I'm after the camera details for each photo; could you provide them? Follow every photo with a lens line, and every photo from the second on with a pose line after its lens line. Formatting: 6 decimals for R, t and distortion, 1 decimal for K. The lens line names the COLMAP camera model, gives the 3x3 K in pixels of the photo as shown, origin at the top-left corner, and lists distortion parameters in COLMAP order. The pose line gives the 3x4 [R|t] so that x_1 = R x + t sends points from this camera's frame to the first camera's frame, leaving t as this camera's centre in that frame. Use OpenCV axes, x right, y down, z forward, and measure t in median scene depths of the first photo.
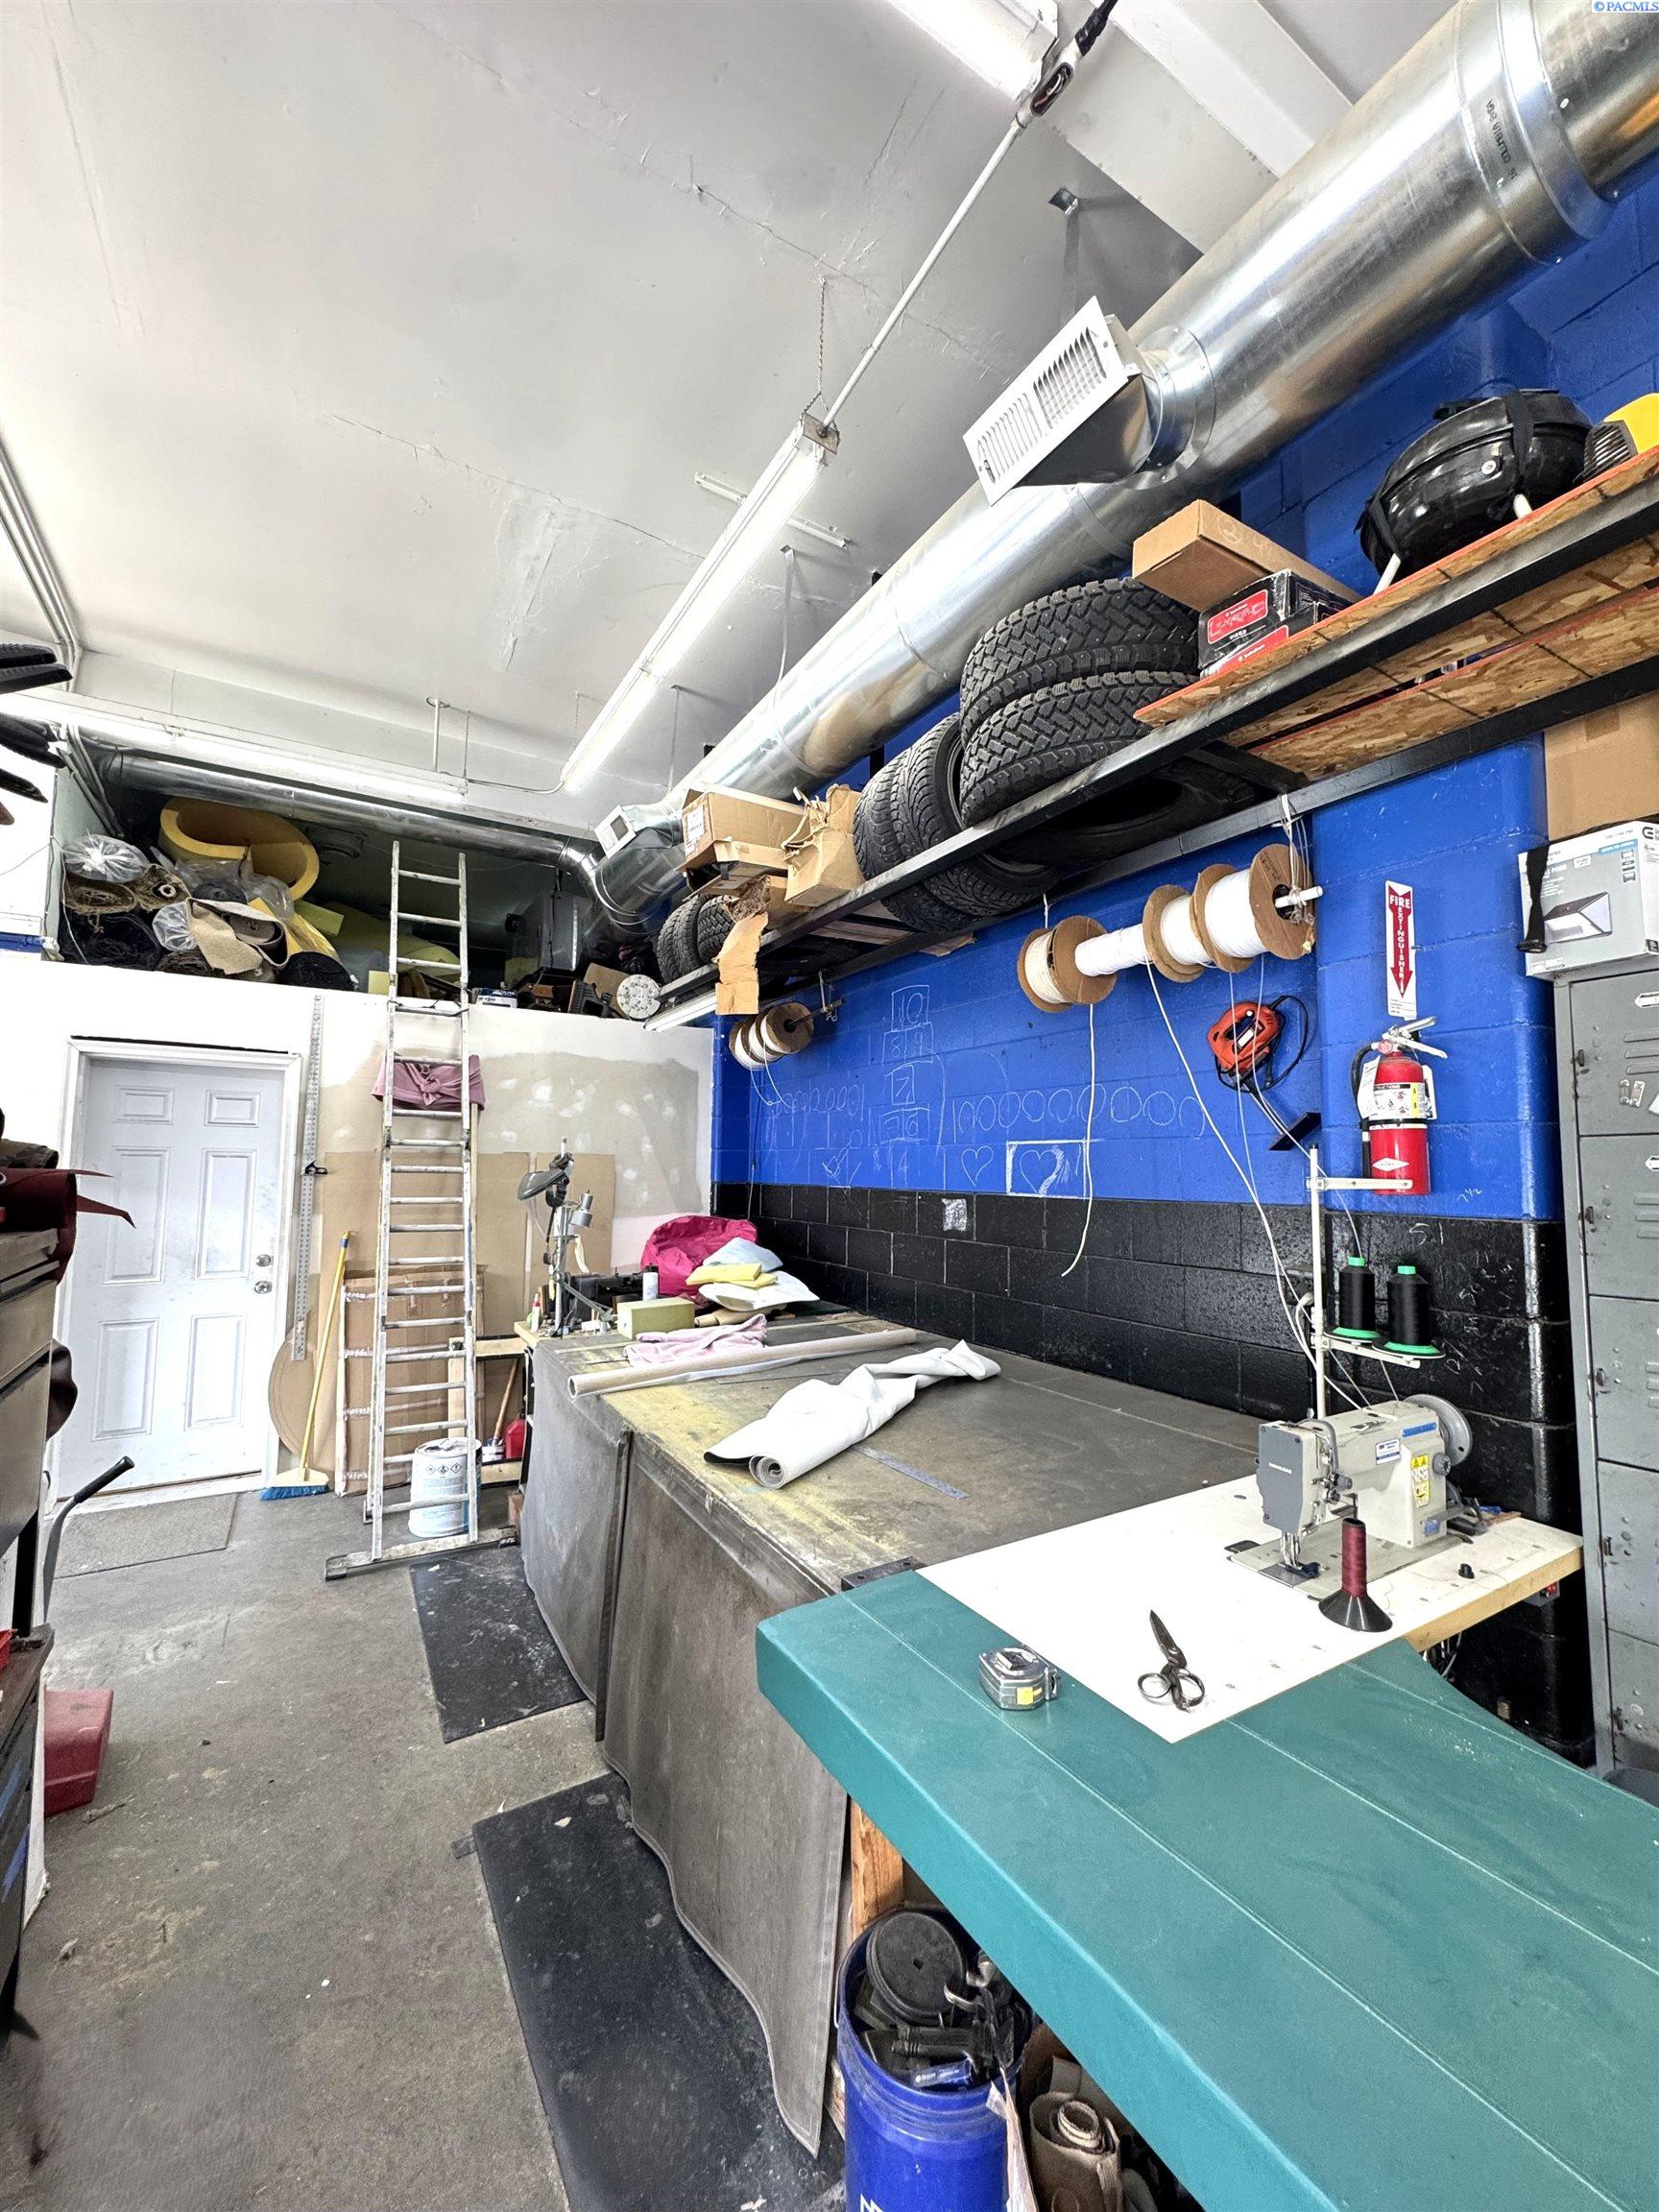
lens RADIAL K [[873.4, 0, 831.3], [0, 873.4, 1104.0], [0, 0, 1]] dist [-0.000771, -0.000455]
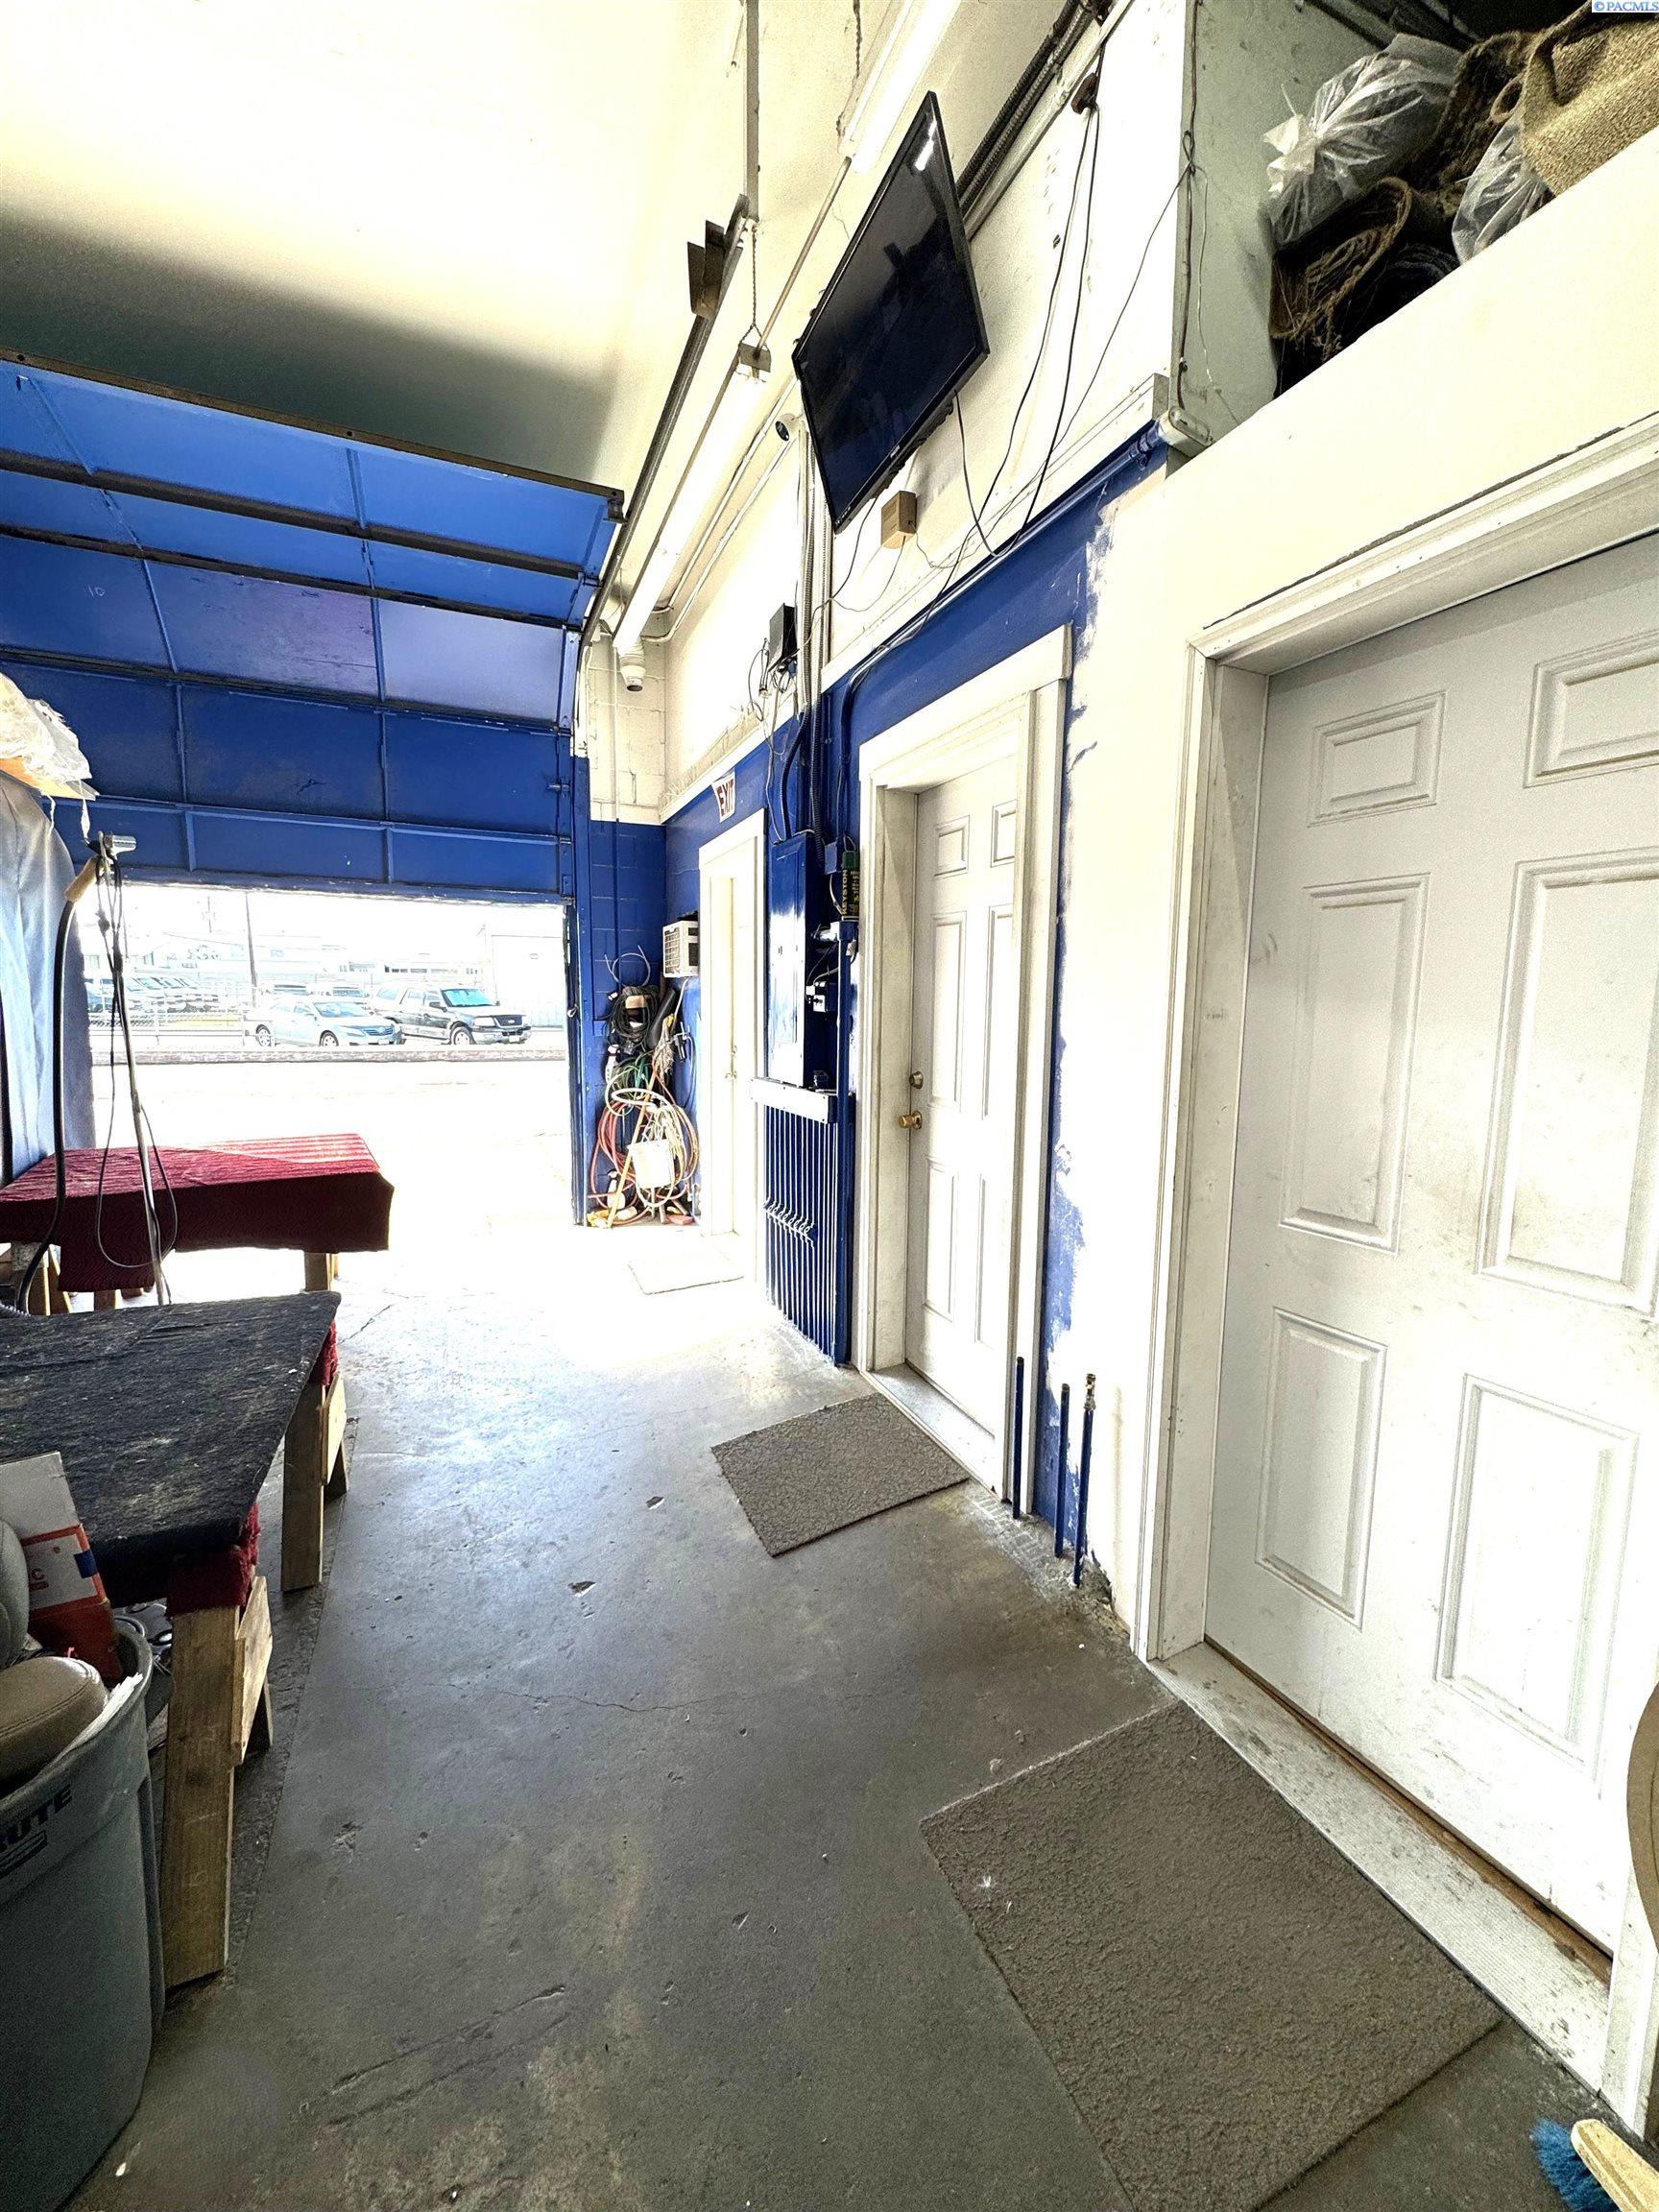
lens RADIAL K [[873.4, 0, 834.1], [0, 873.4, 1099.2], [0, 0, 1]] dist [-0.000771, -0.000455]
pose [[-0.120208, 0.101670, -0.987529, -0.385557], [0.065491, 0.993387, 0.094301, 0.090983], [0.990586, -0.053338, -0.126072, 0.813453]]
